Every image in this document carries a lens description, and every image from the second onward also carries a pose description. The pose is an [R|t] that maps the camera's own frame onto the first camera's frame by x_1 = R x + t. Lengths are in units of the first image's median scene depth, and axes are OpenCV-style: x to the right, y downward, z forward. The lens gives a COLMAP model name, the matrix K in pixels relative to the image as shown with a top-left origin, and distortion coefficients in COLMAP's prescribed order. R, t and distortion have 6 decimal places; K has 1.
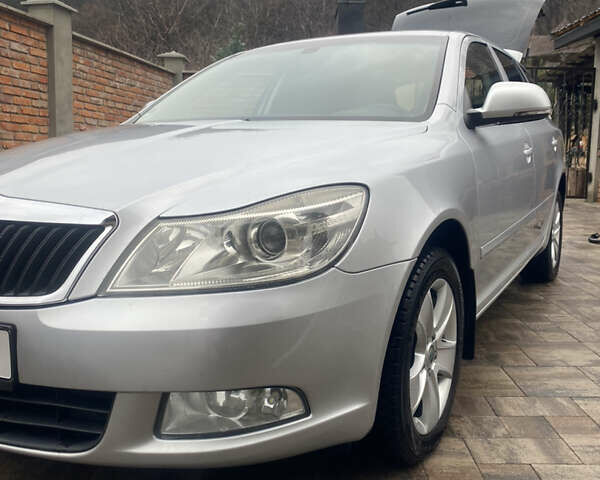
lens RADIAL K [[614.1, 0, 300.0], [0, 614.1, 240.0], [0, 0, 1]] dist [-0.006334, 0.000121]
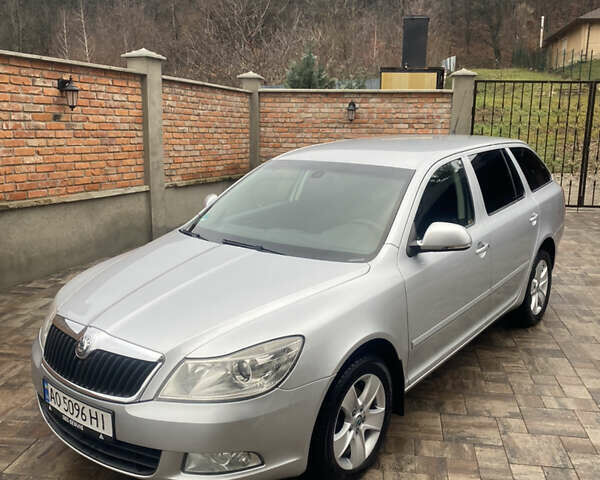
lens RADIAL K [[622.9, 0, 298.0], [0, 622.9, 240.8], [0, 0, 1]] dist [0.010633, -0.007754]
pose [[0.987415, 0.024244, -0.156279, 0.241183], [-0.012737, 0.997161, 0.074215, -0.324301], [0.157634, -0.071291, 0.984921, -0.485860]]
